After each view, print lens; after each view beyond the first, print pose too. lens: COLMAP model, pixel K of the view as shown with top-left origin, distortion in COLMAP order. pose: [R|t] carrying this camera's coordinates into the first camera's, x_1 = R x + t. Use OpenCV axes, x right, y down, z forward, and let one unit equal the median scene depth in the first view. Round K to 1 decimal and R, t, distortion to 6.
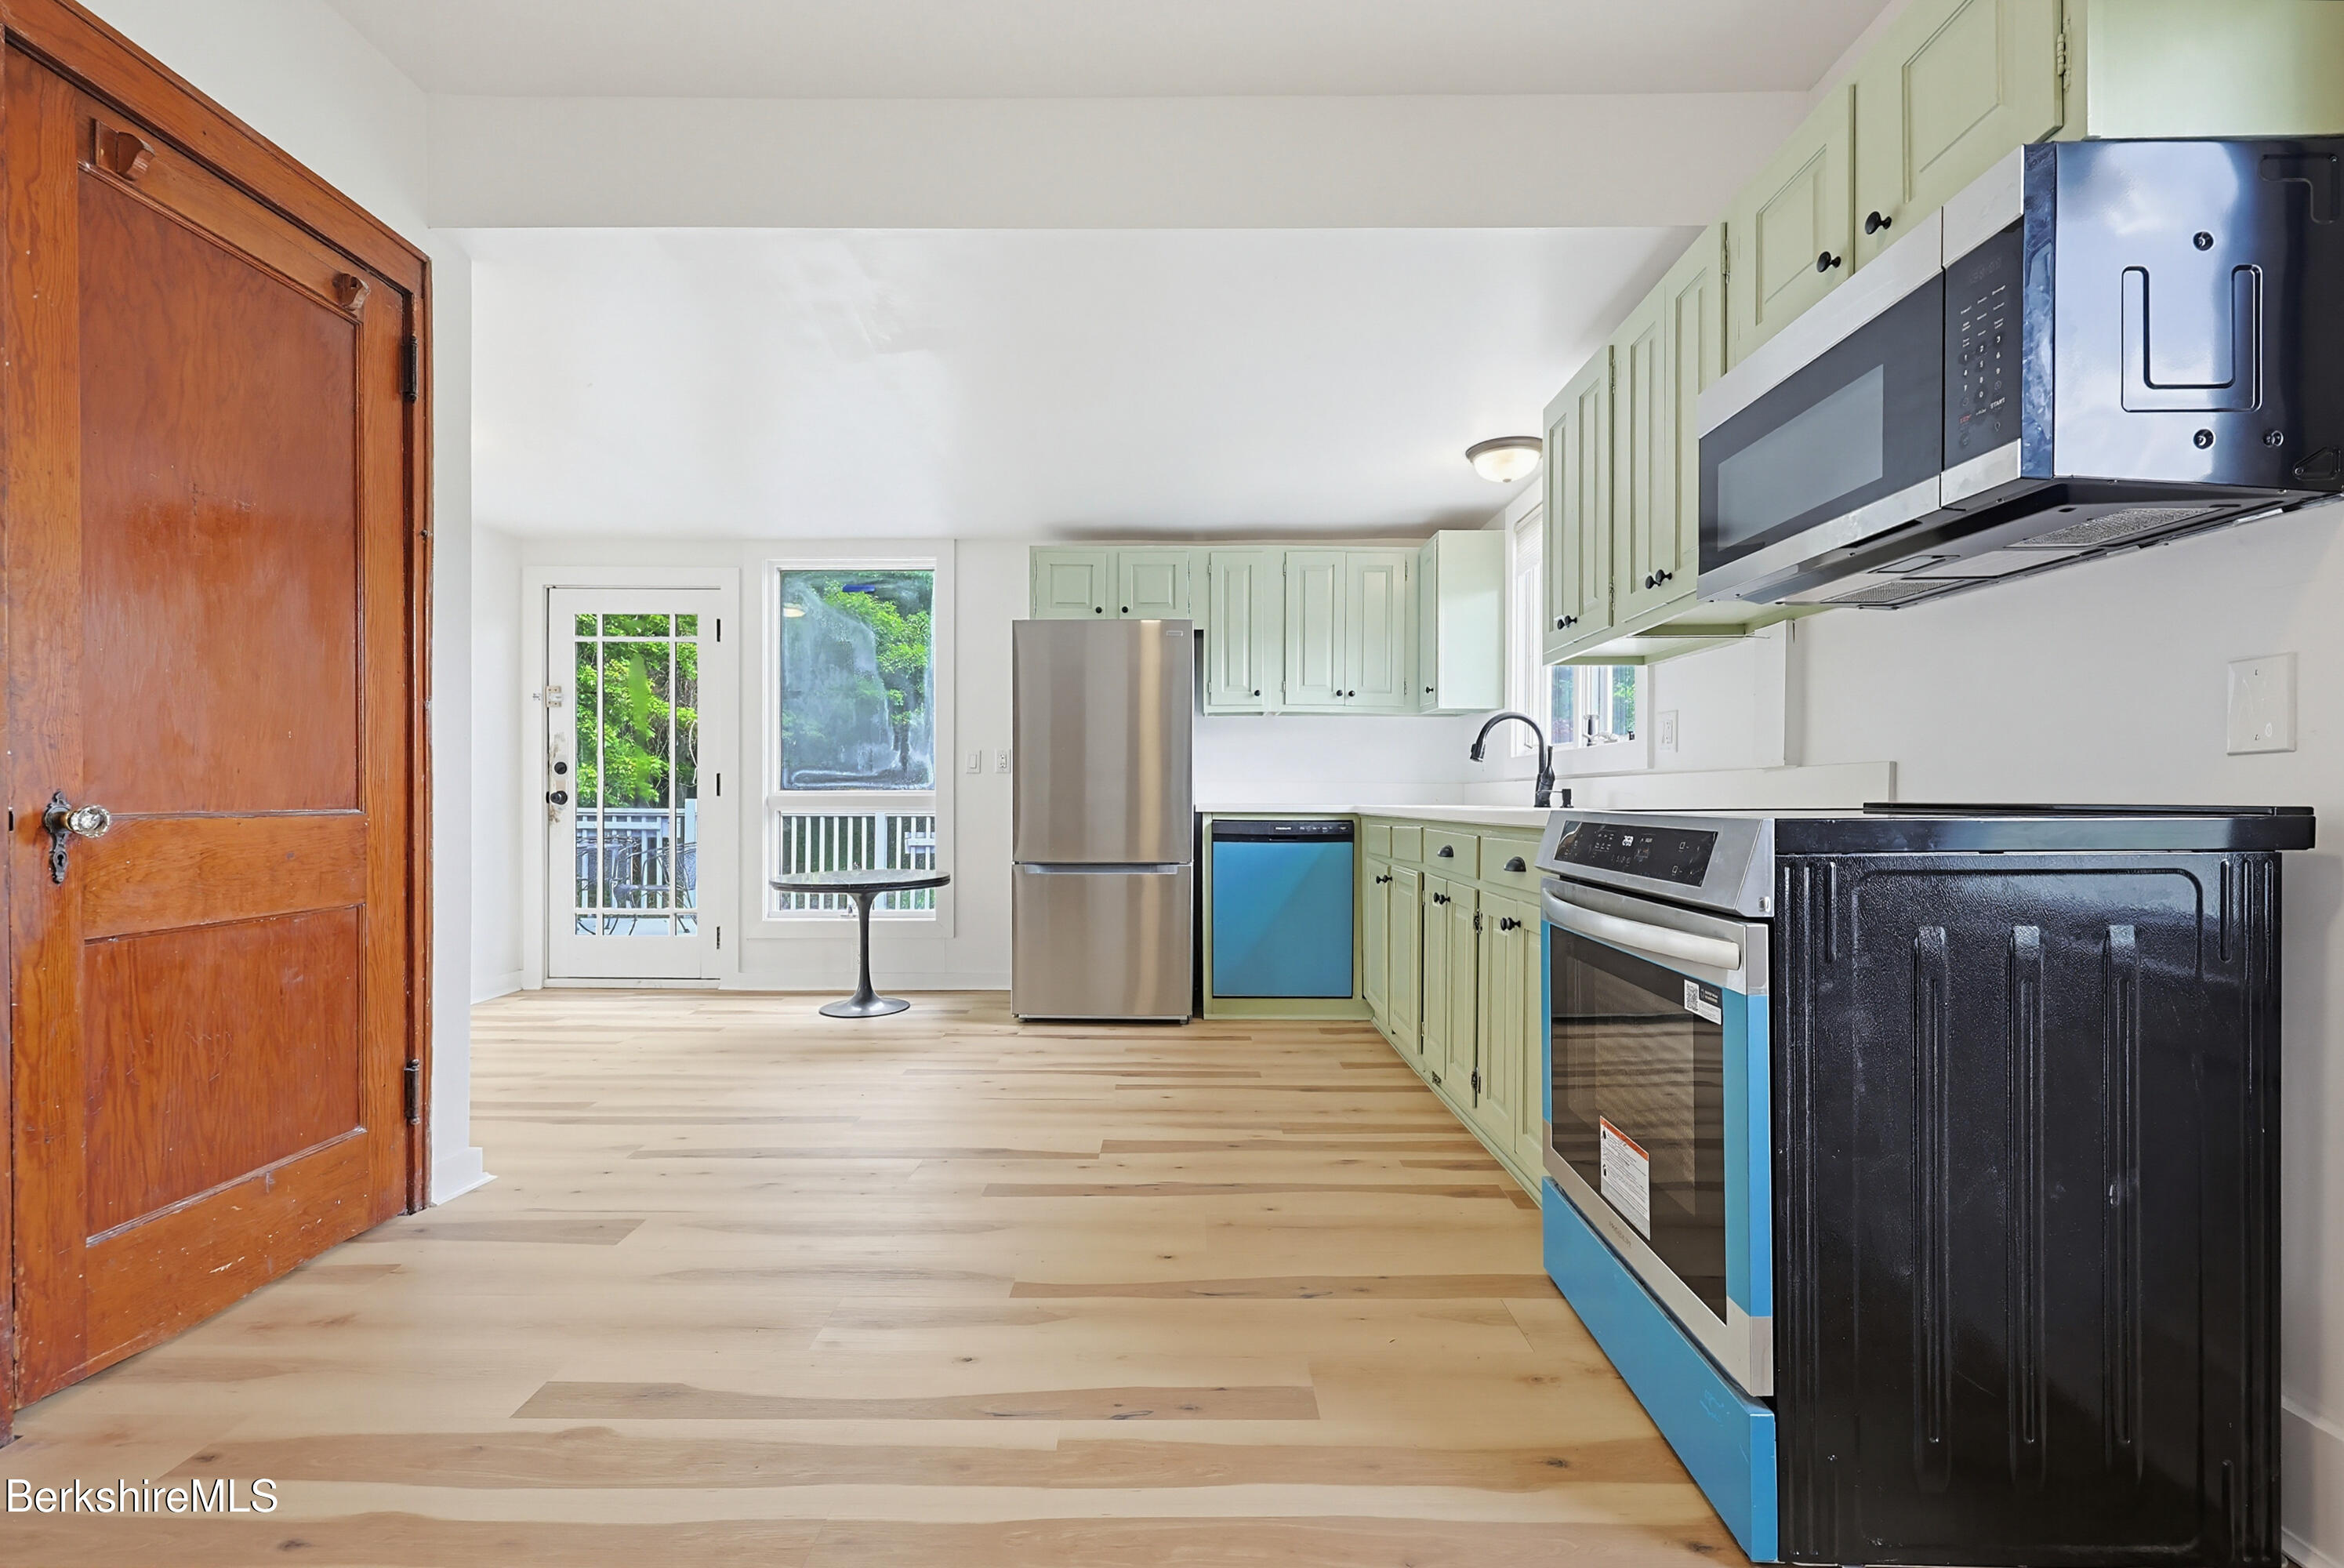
lens RADIAL K [[974.2, 0, 1187.6], [0, 974.2, 793.1], [0, 0, 1]] dist [0.003857, 0.000783]
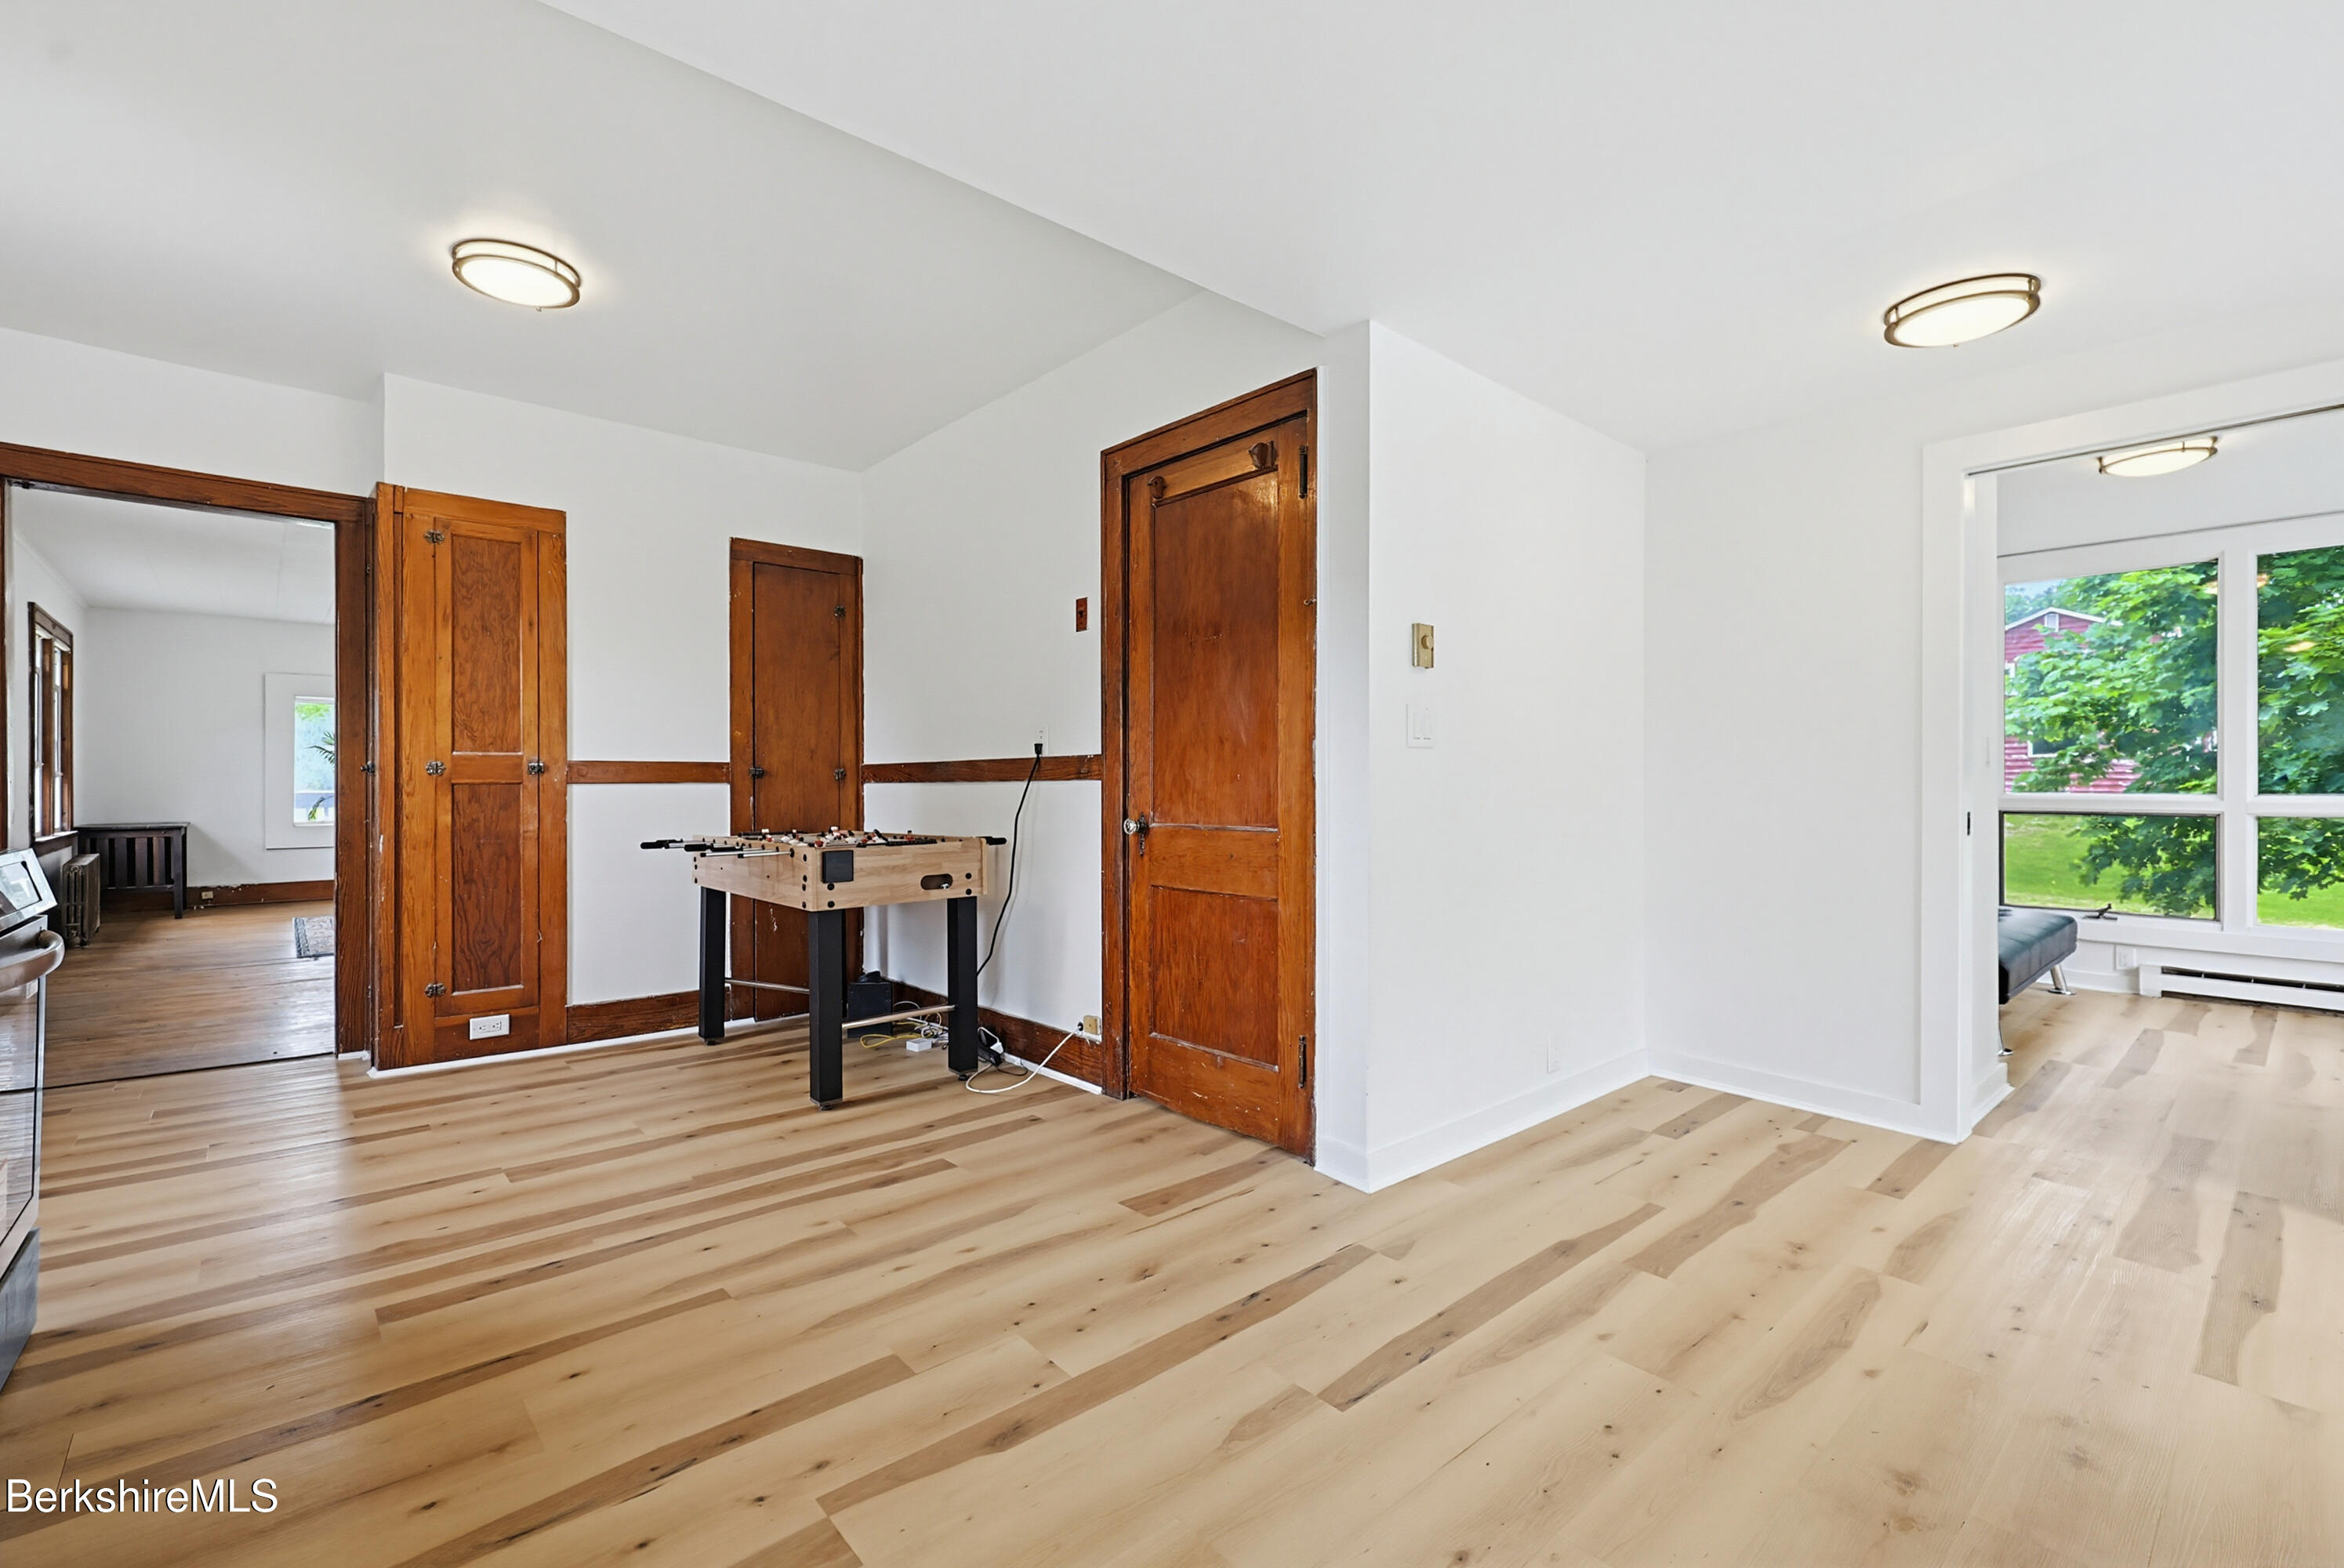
lens RADIAL K [[1028.6, 0, 1164.1], [0, 1028.6, 788.5], [0, 0, 1]] dist [-0.000554, 0.000052]
pose [[-0.746972, 0.004944, -0.664837, 0.131760], [0.000622, 0.999977, 0.006737, -0.031086], [0.664855, 0.004619, -0.746958, 1.326530]]
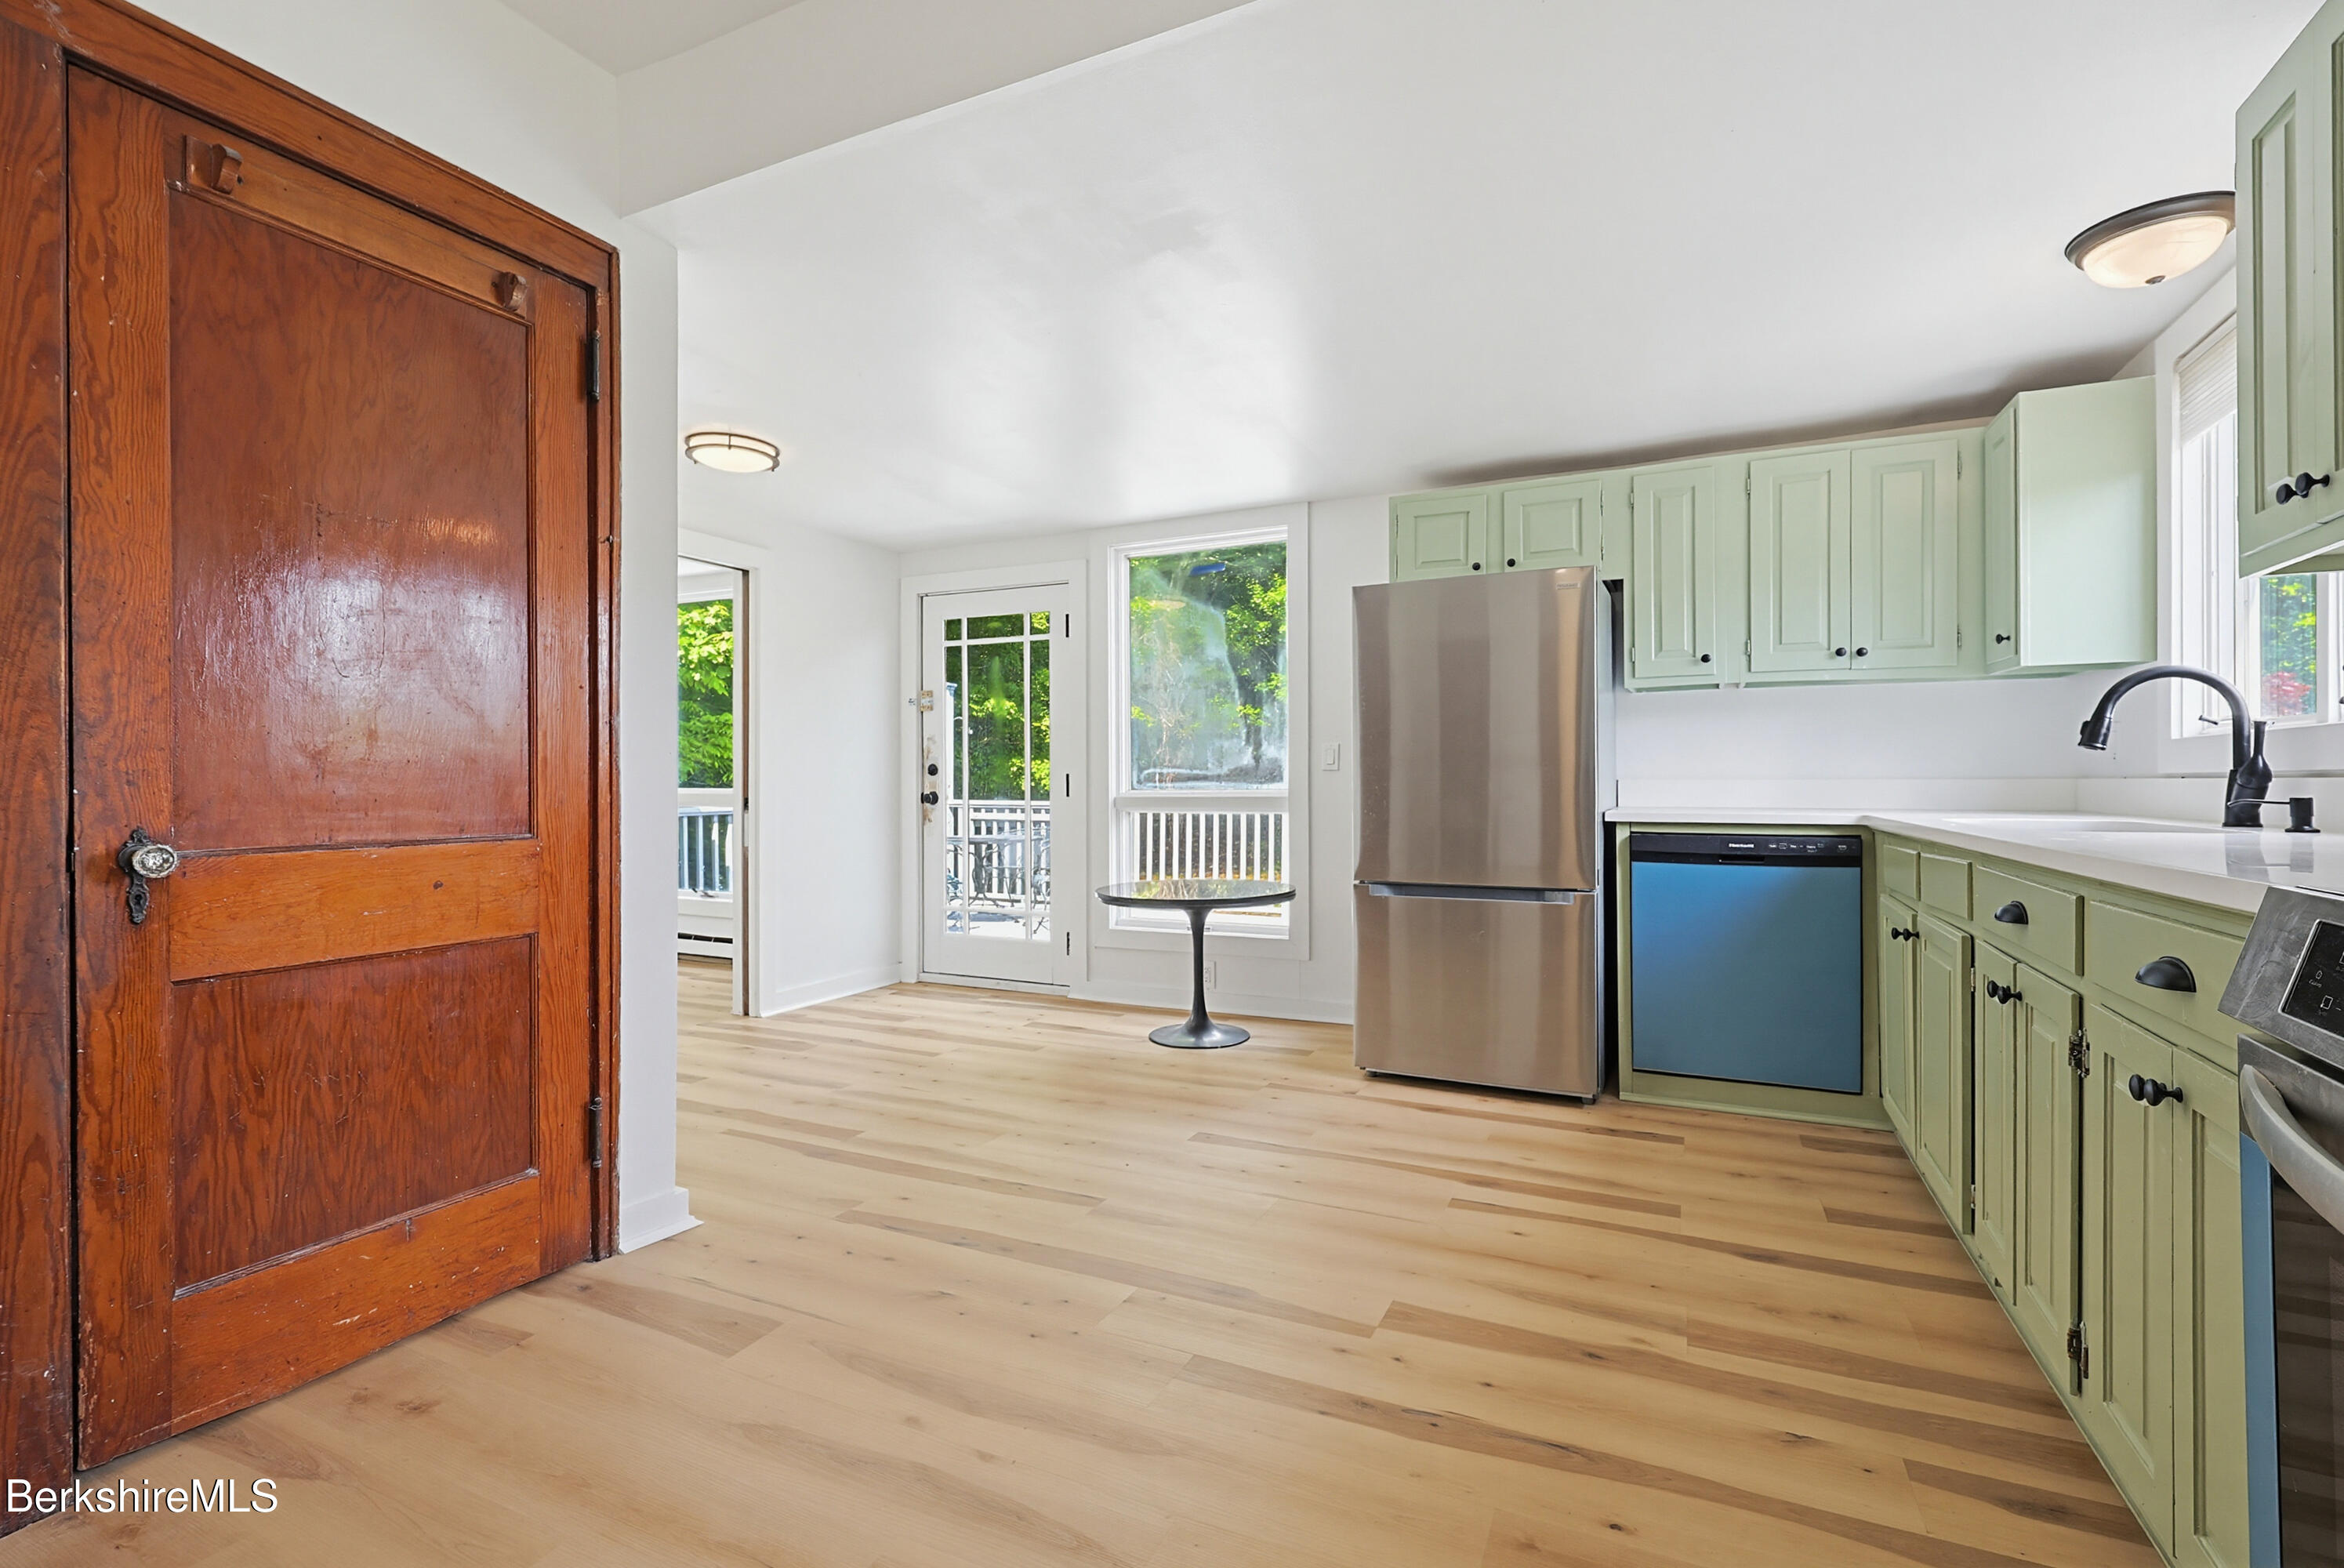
lens RADIAL K [[1011.7, 0, 1163.8], [0, 1011.7, 772.7], [0, 0, 1]] dist [0.003535, 0.000337]
pose [[0.893021, -0.006135, -0.449974, 0.096056], [0.002650, 0.999961, -0.008373, -0.021612], [0.450008, 0.006285, 0.893002, 0.259548]]
